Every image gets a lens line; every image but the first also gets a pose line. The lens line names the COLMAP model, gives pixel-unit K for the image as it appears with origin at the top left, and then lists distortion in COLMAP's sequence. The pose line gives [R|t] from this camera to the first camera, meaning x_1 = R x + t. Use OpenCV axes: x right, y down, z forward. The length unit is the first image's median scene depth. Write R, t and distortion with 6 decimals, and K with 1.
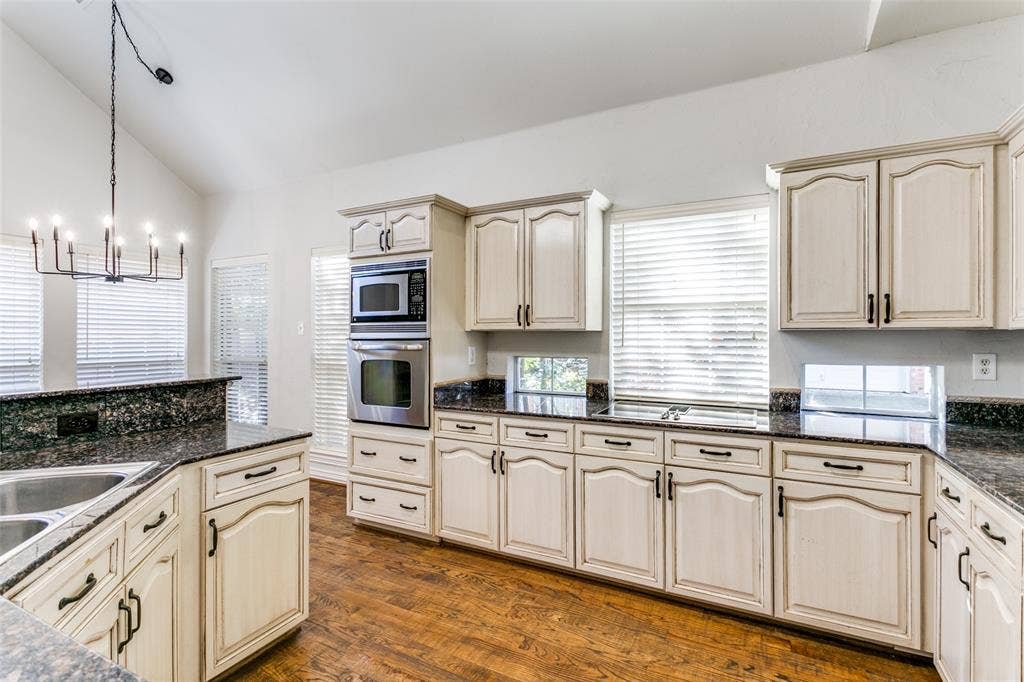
lens RADIAL K [[491.1, 0, 512.0], [0, 491.1, 341.0], [0, 0, 1]] dist [-0.003634, -0.000885]
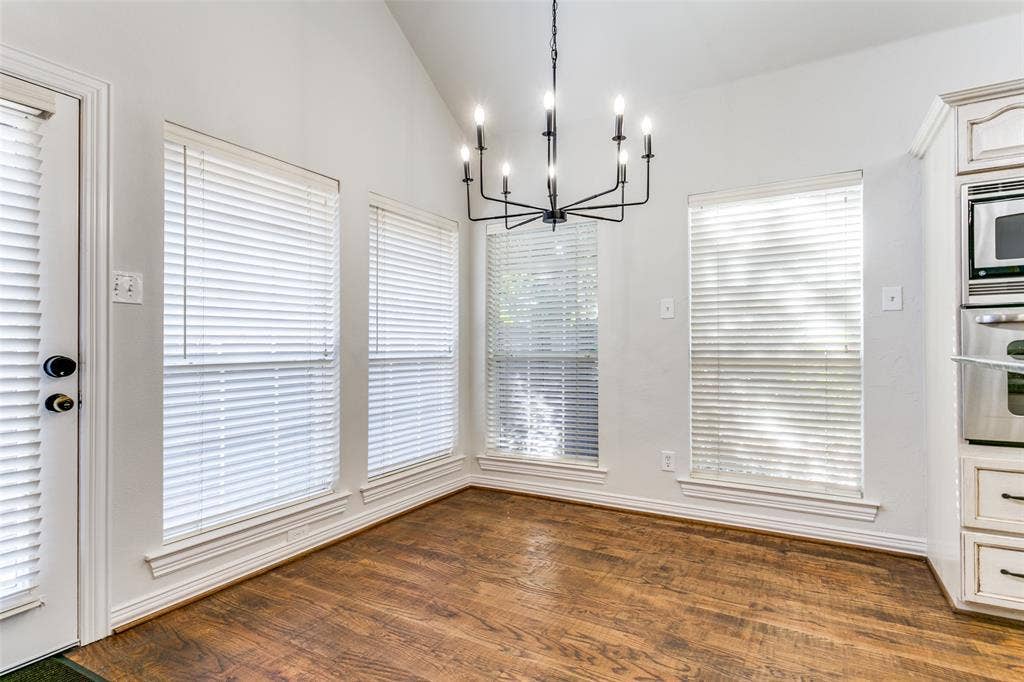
lens RADIAL K [[521.5, 0, 512.0], [0, 521.5, 341.0], [0, 0, 1]] dist [0.005149, 0.000885]
pose [[0.999533, -0.006681, -0.029813, -0.861225], [0.006087, 0.999782, -0.019950, 0.047675], [0.029939, 0.019759, 0.999356, 0.338417]]
